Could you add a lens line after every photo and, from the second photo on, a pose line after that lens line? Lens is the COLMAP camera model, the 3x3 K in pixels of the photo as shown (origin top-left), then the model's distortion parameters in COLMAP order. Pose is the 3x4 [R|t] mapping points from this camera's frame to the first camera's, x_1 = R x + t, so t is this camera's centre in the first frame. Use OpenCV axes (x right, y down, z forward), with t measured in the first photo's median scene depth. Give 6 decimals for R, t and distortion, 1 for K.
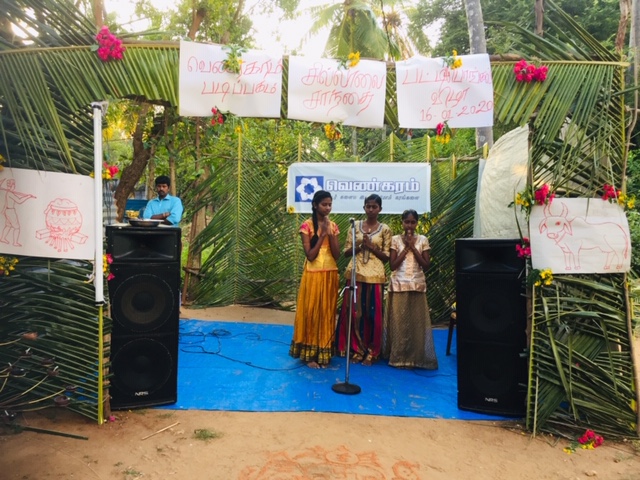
lens RADIAL K [[547.8, 0, 321.8], [0, 547.8, 241.4], [0, 0, 1]] dist [0.071452, -0.100725]
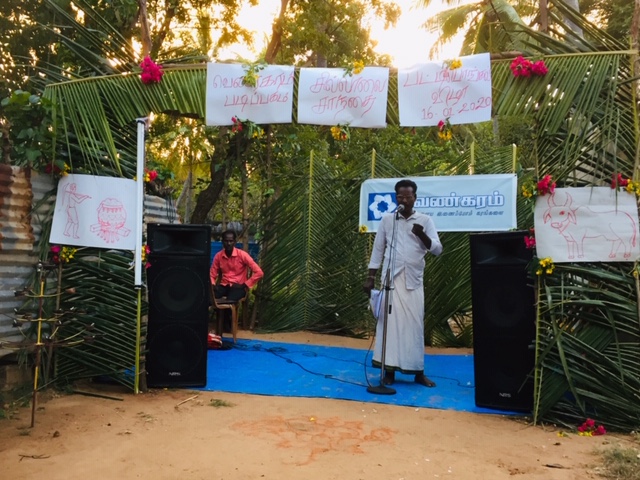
lens RADIAL K [[692.2, 0, 319.4], [0, 692.2, 239.6], [0, 0, 1]] dist [0.037663, 0.000000]
pose [[0.972681, -0.013951, -0.231726, 0.291194], [-0.006563, 0.996141, -0.087520, 0.128996], [0.232052, 0.086650, 0.968836, -0.316164]]
